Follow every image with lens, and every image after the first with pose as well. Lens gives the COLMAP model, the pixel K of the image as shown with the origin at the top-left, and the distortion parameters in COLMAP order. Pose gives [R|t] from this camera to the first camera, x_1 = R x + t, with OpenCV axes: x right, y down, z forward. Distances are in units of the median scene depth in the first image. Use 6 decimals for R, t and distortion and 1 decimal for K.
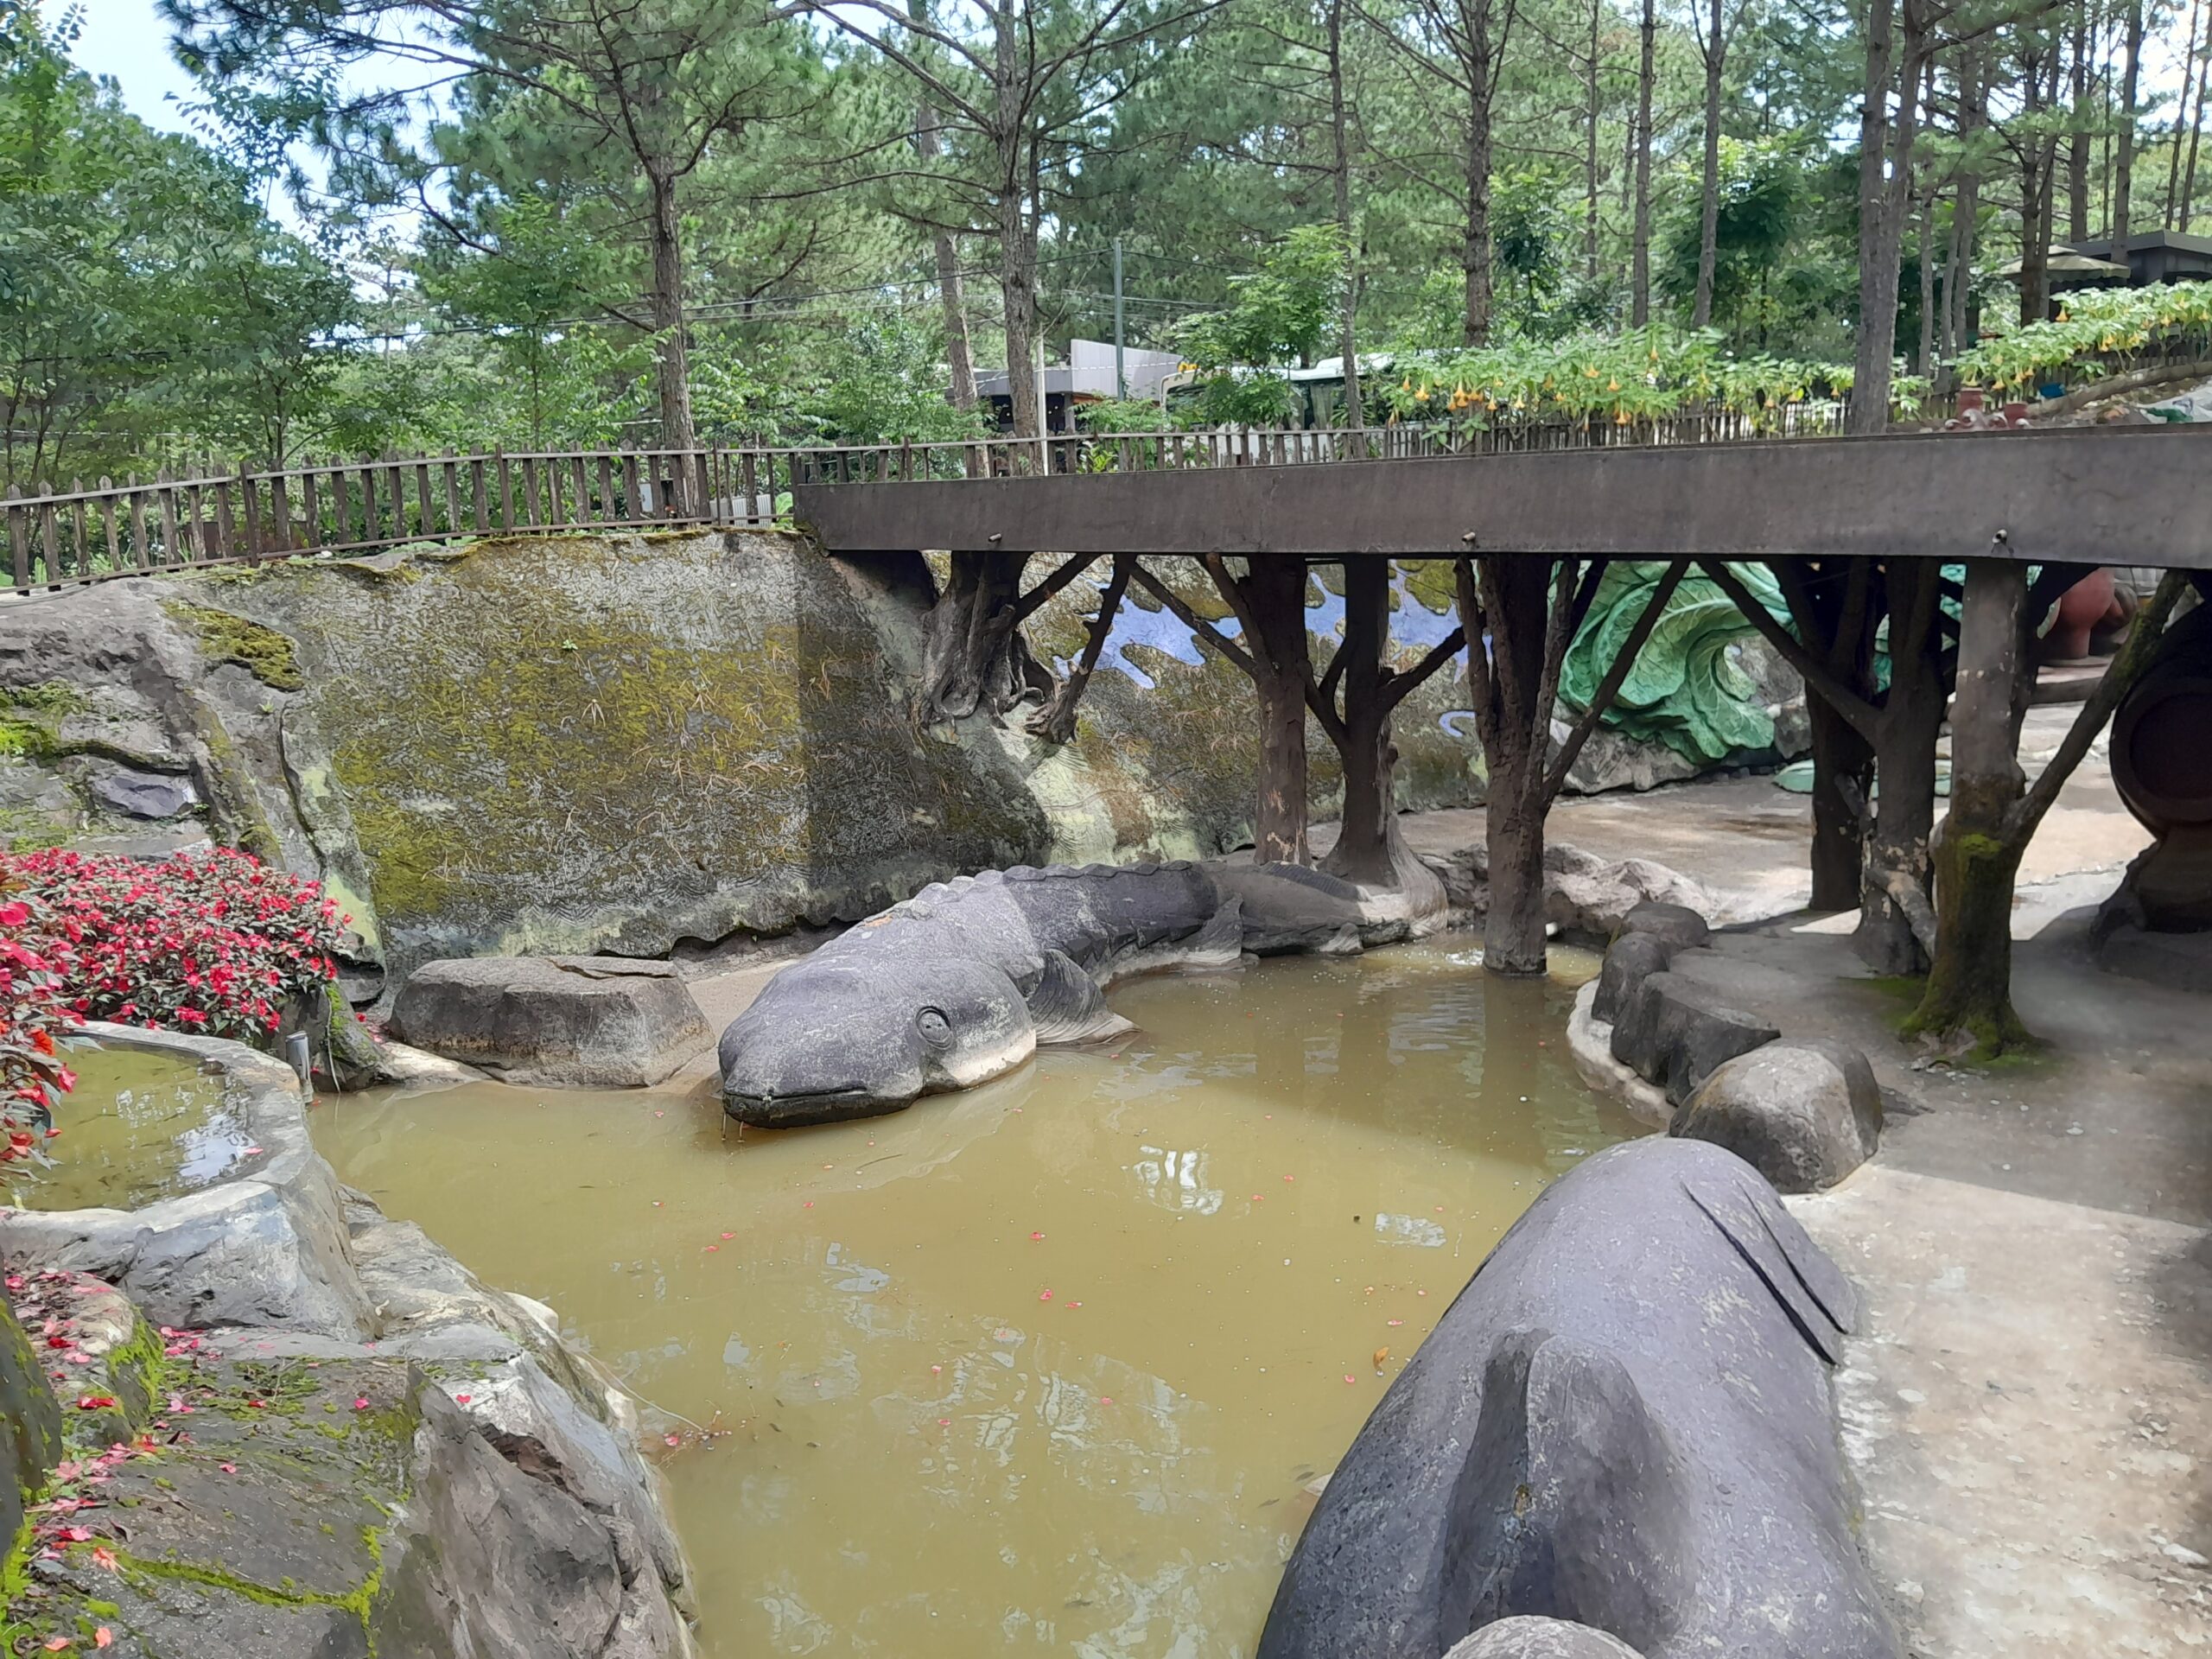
lens RADIAL K [[1846.6, 0, 1033.5], [0, 1846.6, 831.6], [0, 0, 1]] dist [0.139584, -0.287240]
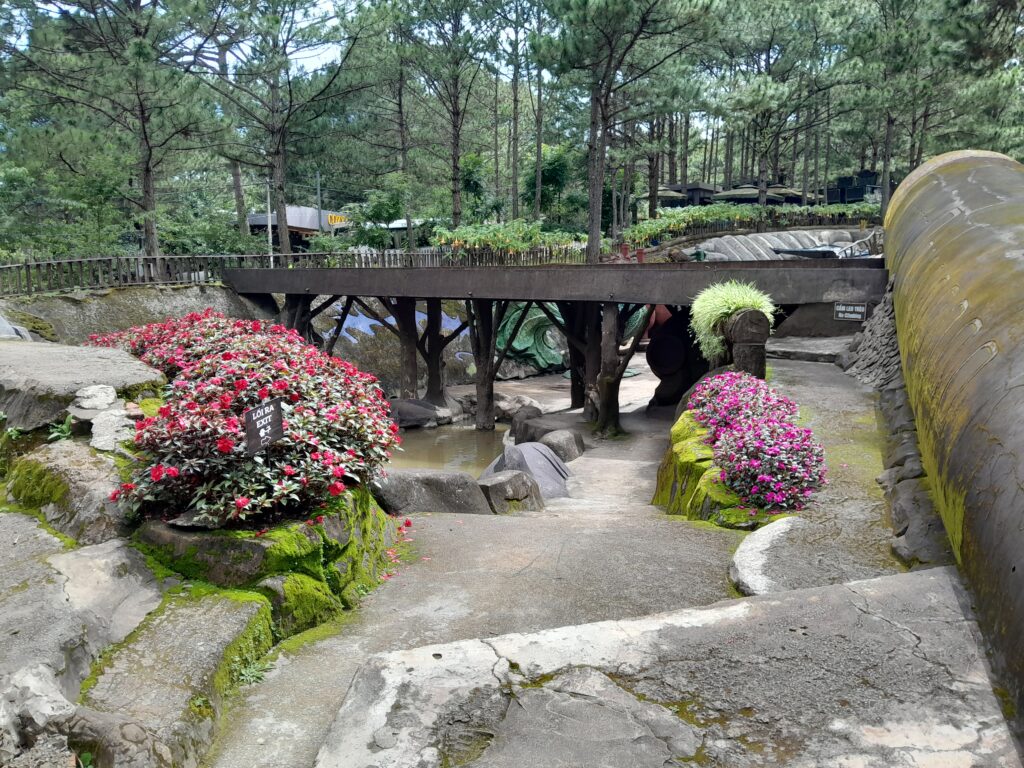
lens RADIAL K [[854.8, 0, 478.4], [0, 854.8, 385.0], [0, 0, 1]] dist [0.139584, -0.287240]
pose [[0.965049, -0.014492, 0.261669, -0.103067], [0.026323, 0.998781, -0.041763, 0.046320], [-0.260745, 0.047191, 0.964254, -0.313178]]
